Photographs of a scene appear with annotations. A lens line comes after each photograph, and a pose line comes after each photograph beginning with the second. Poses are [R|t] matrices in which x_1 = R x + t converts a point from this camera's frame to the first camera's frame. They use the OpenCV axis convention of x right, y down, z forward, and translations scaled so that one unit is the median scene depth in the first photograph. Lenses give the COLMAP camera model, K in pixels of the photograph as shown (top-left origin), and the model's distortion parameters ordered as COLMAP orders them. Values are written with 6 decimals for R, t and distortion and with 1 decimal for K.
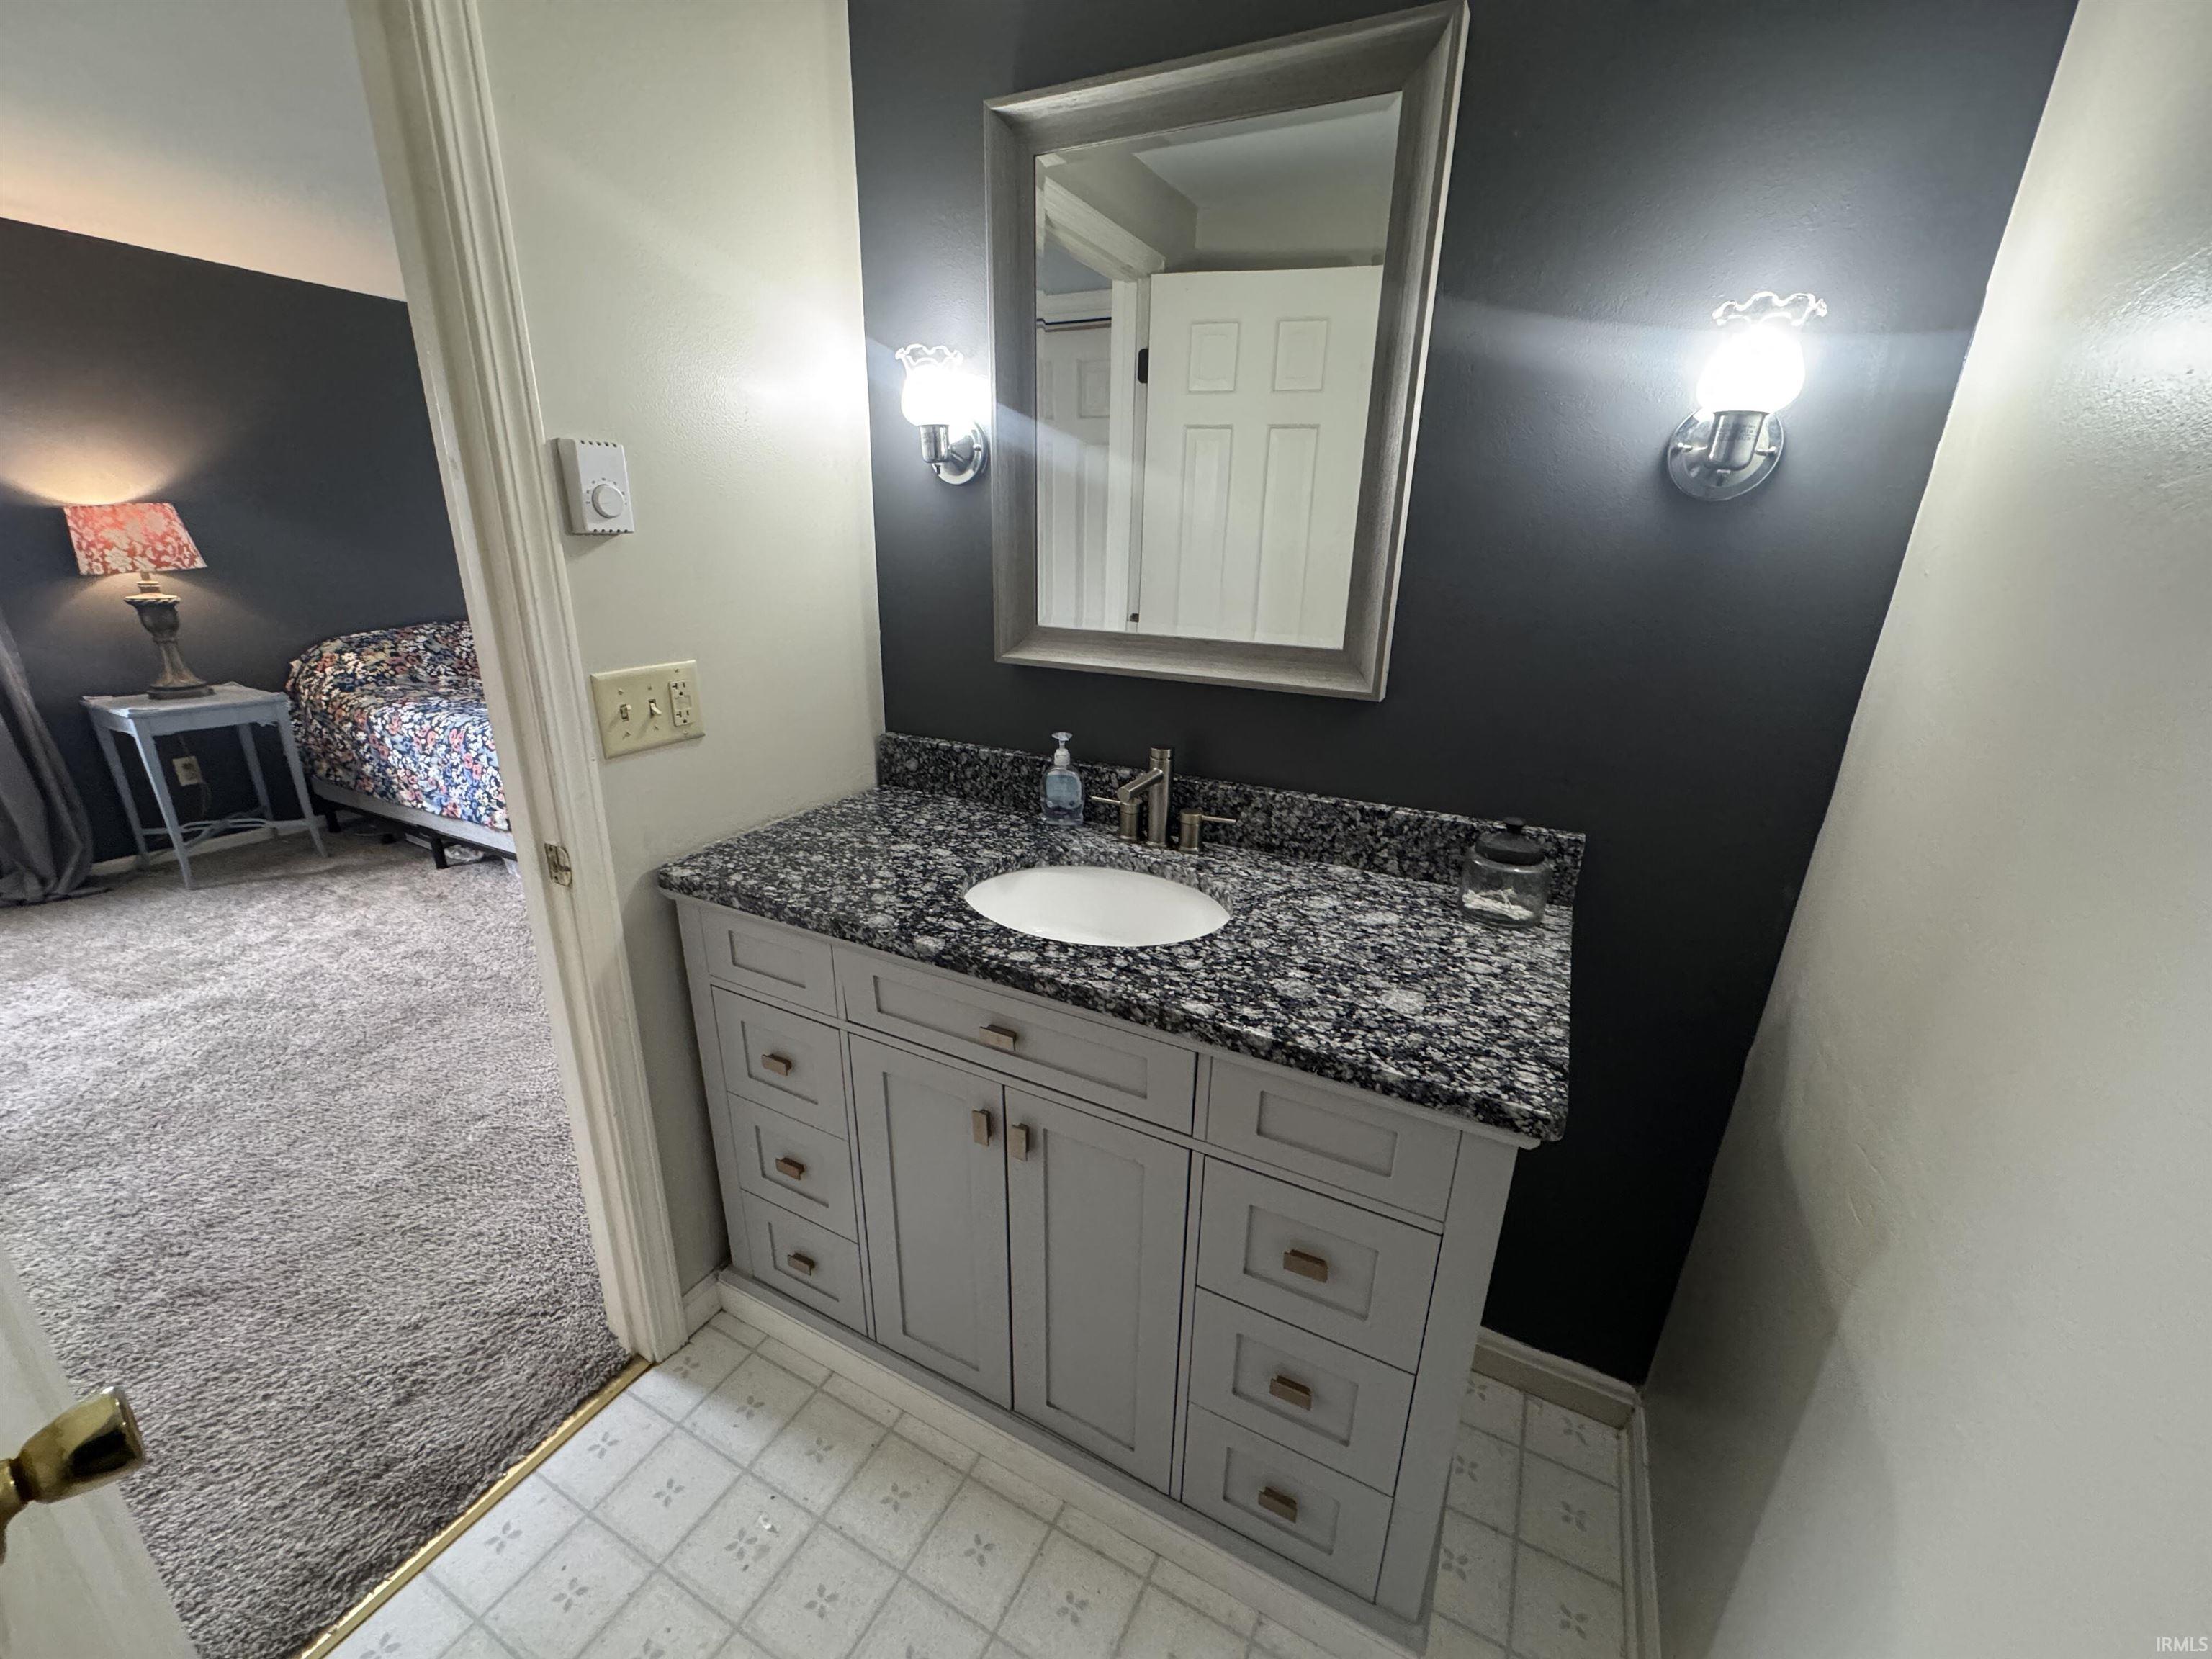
lens RADIAL K [[883.1, 0, 1105.8], [0, 883.1, 831.4], [0, 0, 1]] dist [-0.002548, 0.000464]
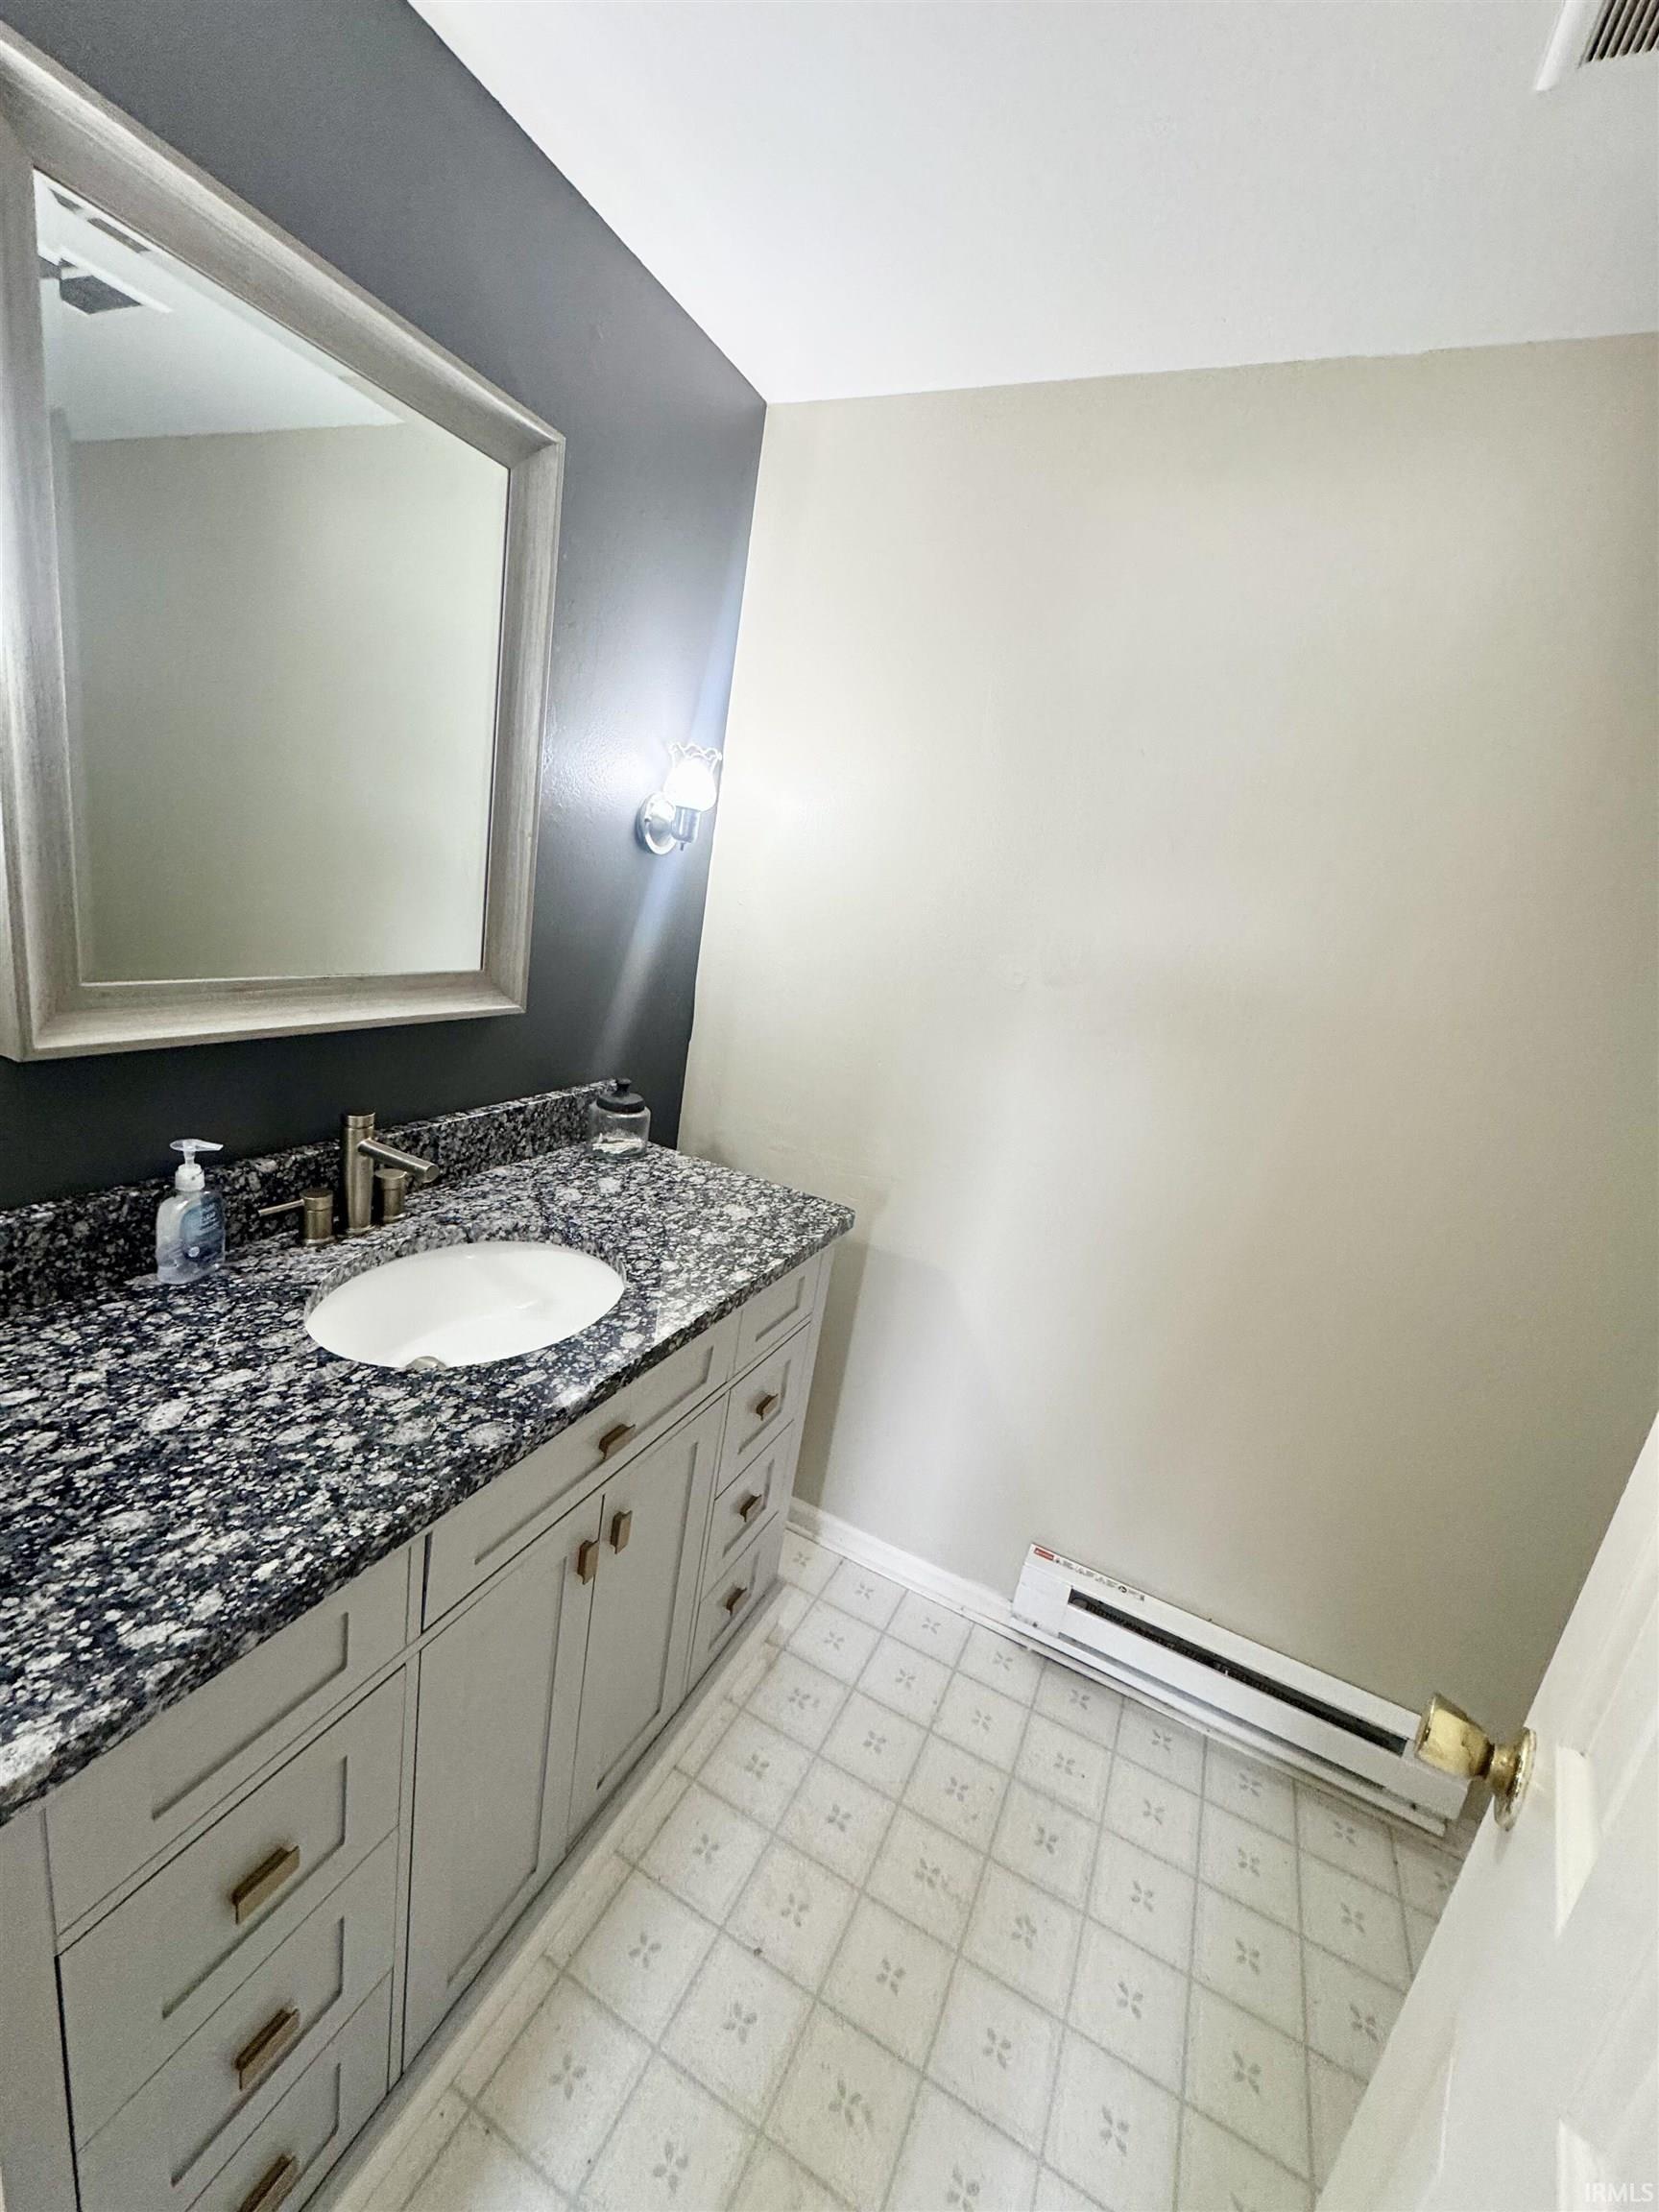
lens RADIAL K [[883.1, 0, 827.1], [0, 883.1, 1107.6], [0, 0, 1]] dist [-0.002548, 0.000464]
pose [[-0.018966, -0.278098, 0.960365, -0.799030], [0.178439, 0.944175, 0.276934, -0.272993], [-0.983768, 0.176619, 0.031716, 0.604487]]
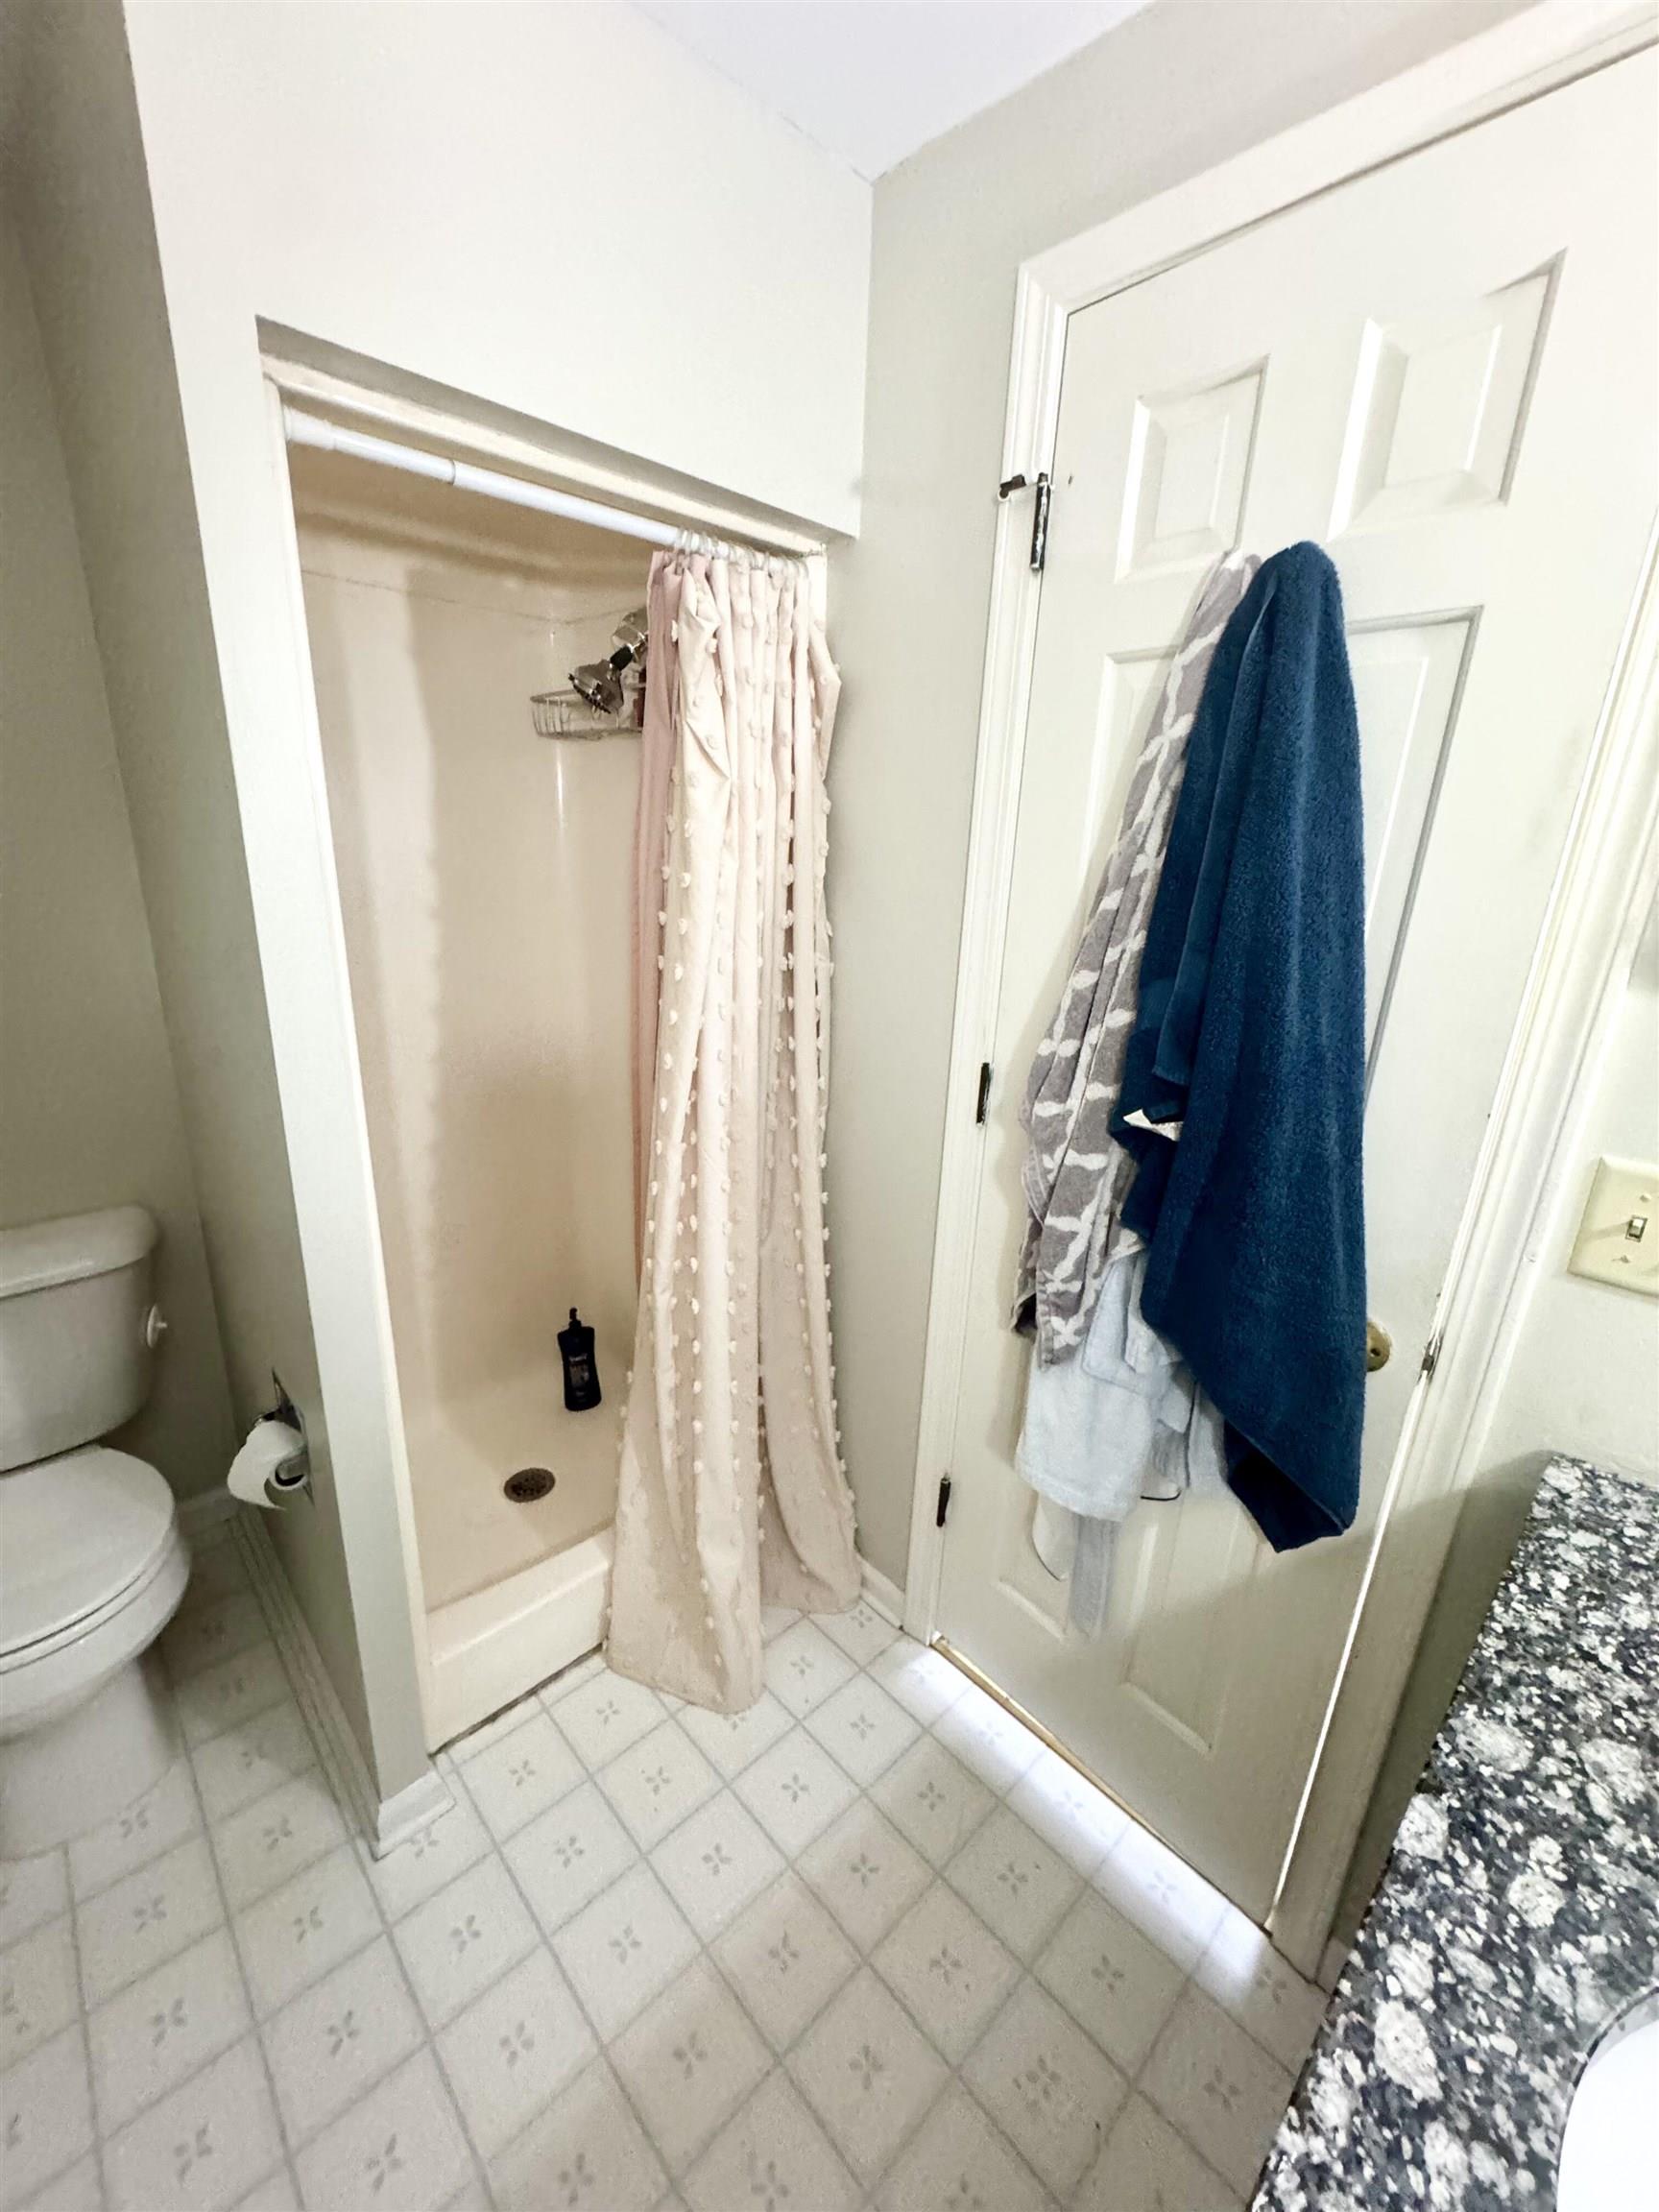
lens RADIAL K [[883.1, 0, 825.8], [0, 883.1, 1104.5], [0, 0, 1]] dist [-0.002548, 0.000464]
pose [[-0.328905, 0.233840, -0.914954, 0.209836], [-0.355244, 0.867059, 0.349301, -0.223587], [0.874999, 0.439918, -0.202110, 0.566558]]
